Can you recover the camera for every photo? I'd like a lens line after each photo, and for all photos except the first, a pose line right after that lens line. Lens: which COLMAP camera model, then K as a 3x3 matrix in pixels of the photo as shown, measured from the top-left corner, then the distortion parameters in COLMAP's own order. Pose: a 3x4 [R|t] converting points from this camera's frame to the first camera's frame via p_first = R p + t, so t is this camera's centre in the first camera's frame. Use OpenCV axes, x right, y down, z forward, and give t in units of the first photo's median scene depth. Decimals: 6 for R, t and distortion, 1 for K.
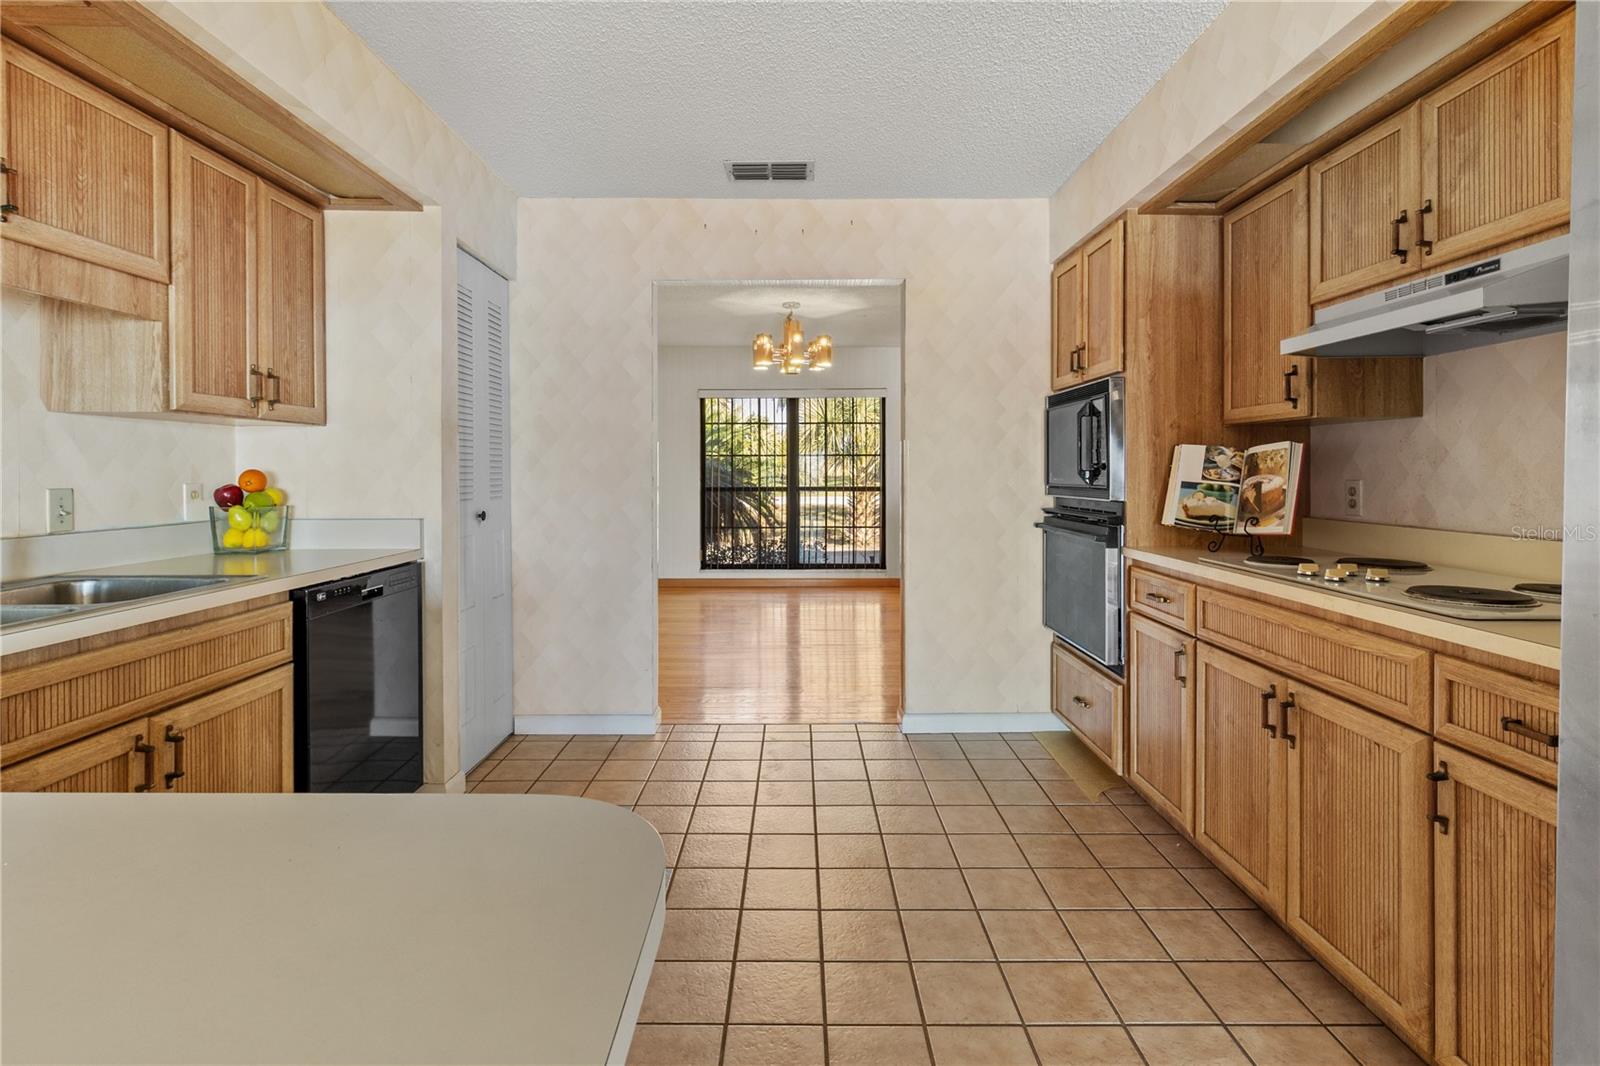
lens RADIAL K [[755.3, 0, 812.7], [0, 755.3, 471.0], [0, 0, 1]] dist [-0.002355, 0.000881]
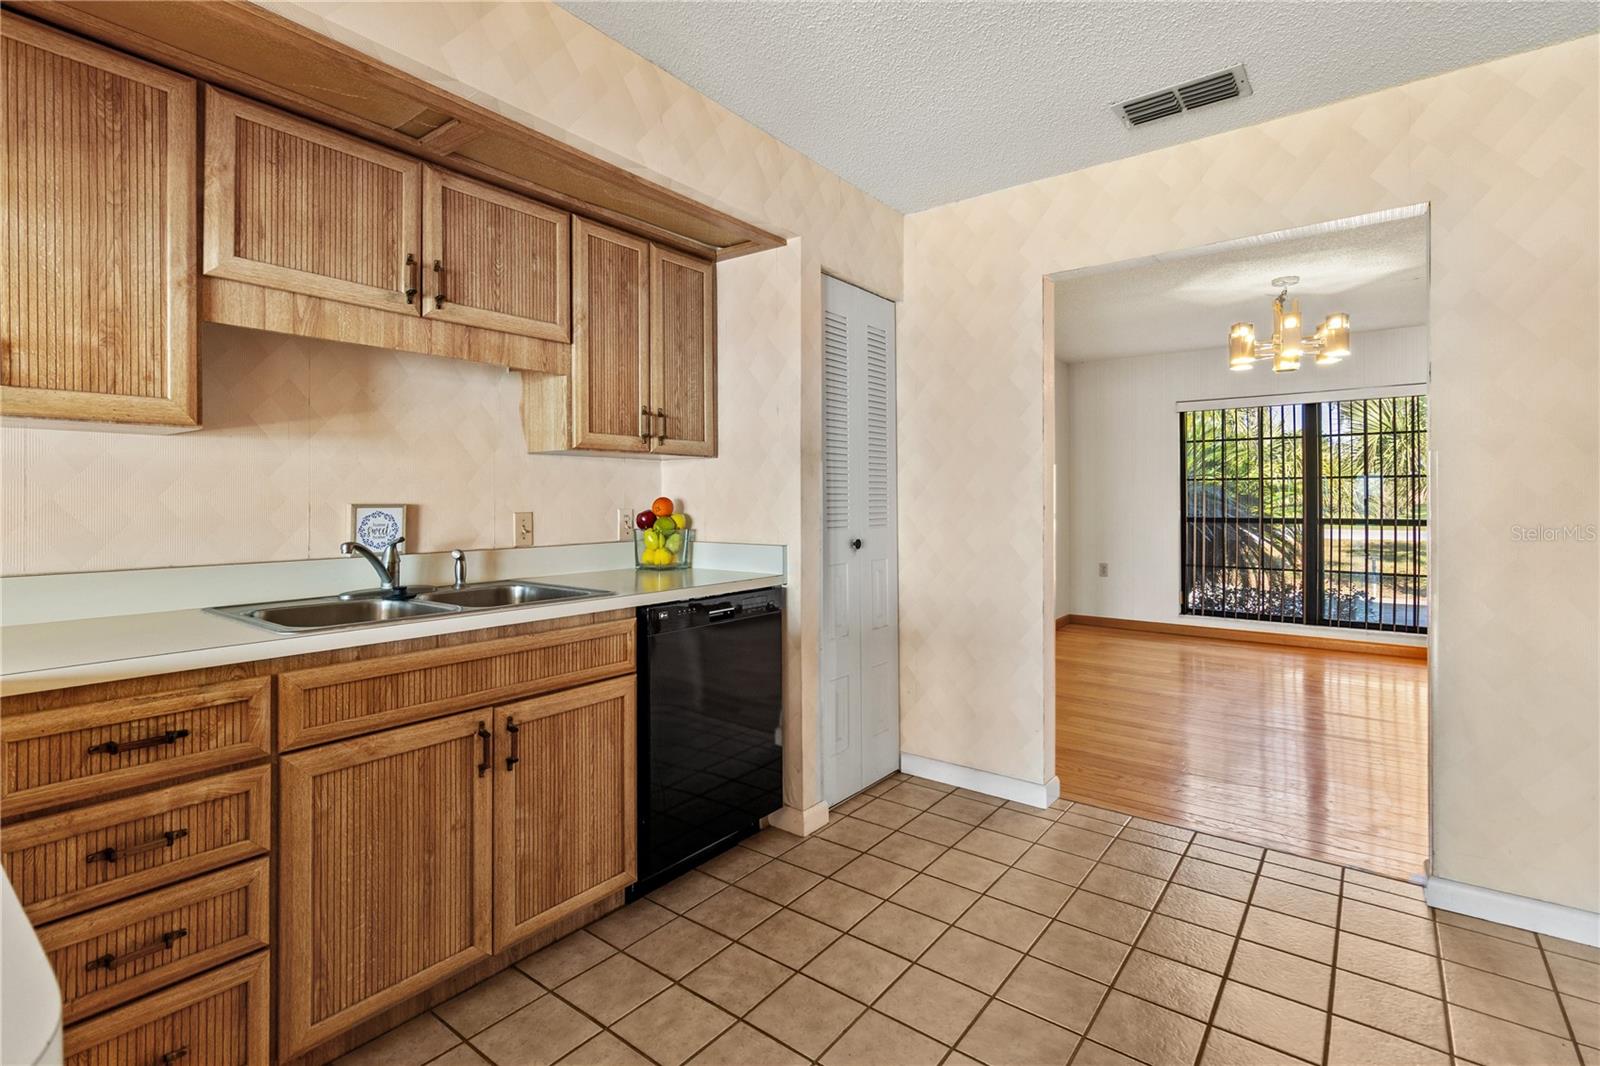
lens RADIAL K [[755.3, 0, 796.3], [0, 755.3, 492.1], [0, 0, 1]] dist [-0.002355, 0.000881]
pose [[0.781959, -0.005930, -0.623301, 0.135958], [0.001112, 0.999966, -0.008119, -0.000482], [0.623328, 0.005656, 0.781940, 0.216086]]
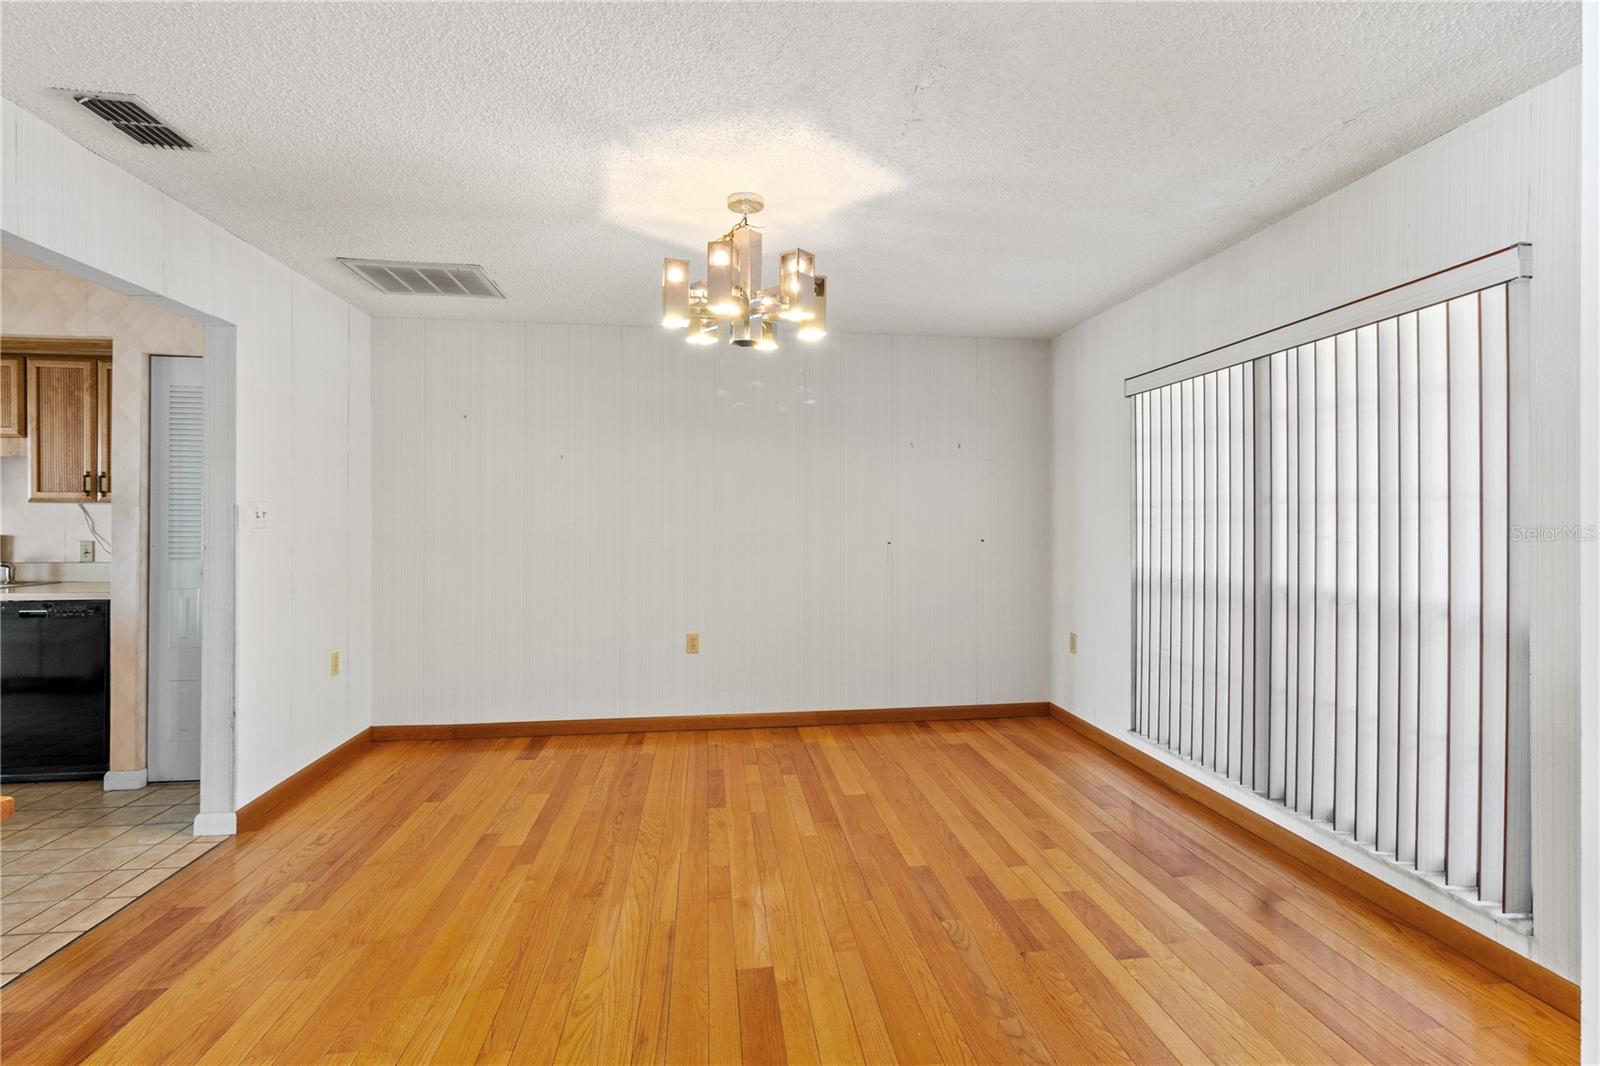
lens RADIAL K [[755.3, 0, 802.0], [0, 755.3, 516.0], [0, 0, 1]] dist [-0.002355, 0.000881]
pose [[0.105456, -0.003264, -0.994419, 0.986618], [-0.002718, 0.999990, -0.003570, -0.033683], [0.994420, 0.003079, 0.105446, 2.129543]]
